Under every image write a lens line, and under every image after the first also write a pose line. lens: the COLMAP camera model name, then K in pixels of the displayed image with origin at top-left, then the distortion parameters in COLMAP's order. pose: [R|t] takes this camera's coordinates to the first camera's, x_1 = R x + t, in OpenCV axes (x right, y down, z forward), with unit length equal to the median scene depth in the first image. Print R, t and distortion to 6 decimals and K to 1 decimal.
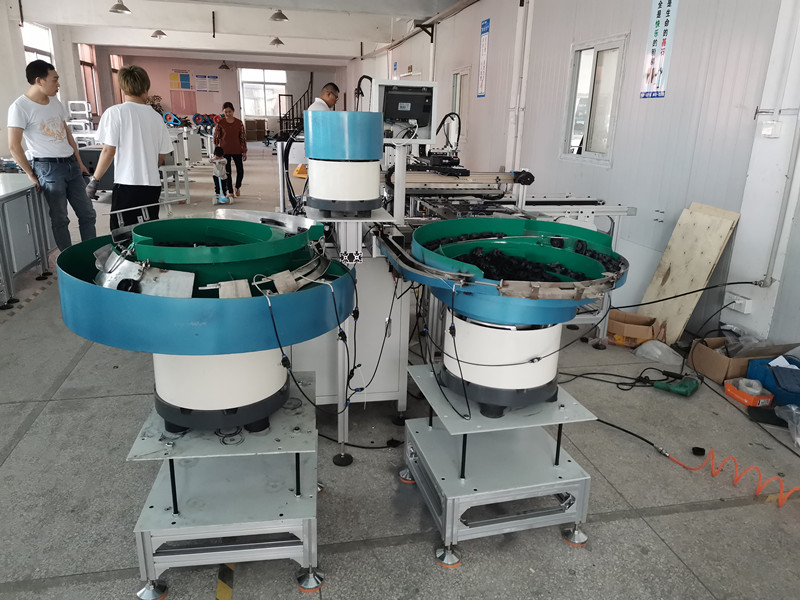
lens RADIAL K [[603.9, 0, 402.6], [0, 603.9, 300.5], [0, 0, 1]] dist [0.005008, 0.001122]
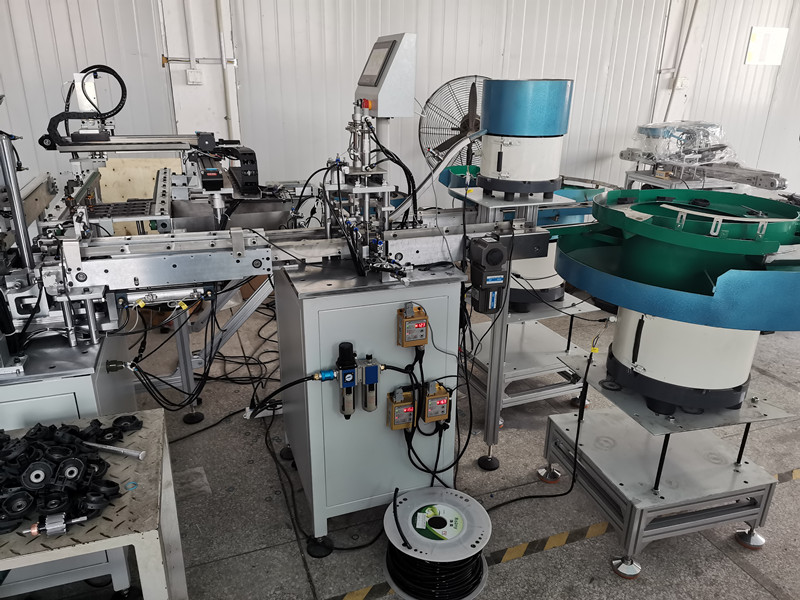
lens RADIAL K [[603.9, 0, 402.2], [0, 603.9, 301.6], [0, 0, 1]] dist [0.005008, 0.001122]
pose [[-0.136245, -0.380549, 0.914669, -0.613508], [0.273453, 0.872963, 0.403929, -0.267367], [-0.952187, 0.305153, -0.014875, 0.781409]]
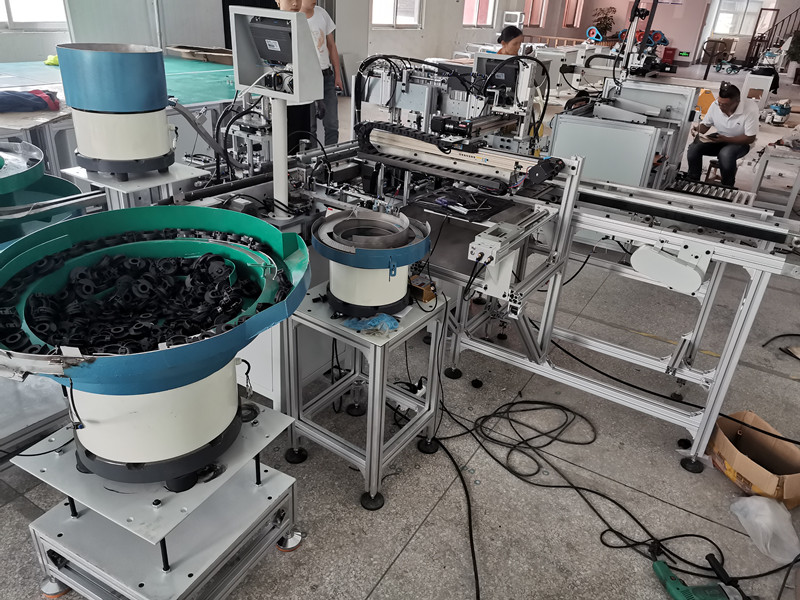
lens RADIAL K [[603.9, 0, 399.6], [0, 603.9, 299.9], [0, 0, 1]] dist [0.005008, 0.001122]
pose [[0.720003, 0.321525, -0.614994, 0.493674], [-0.240795, 0.946886, 0.213132, -0.161704], [0.650856, -0.005369, 0.759182, 0.378565]]
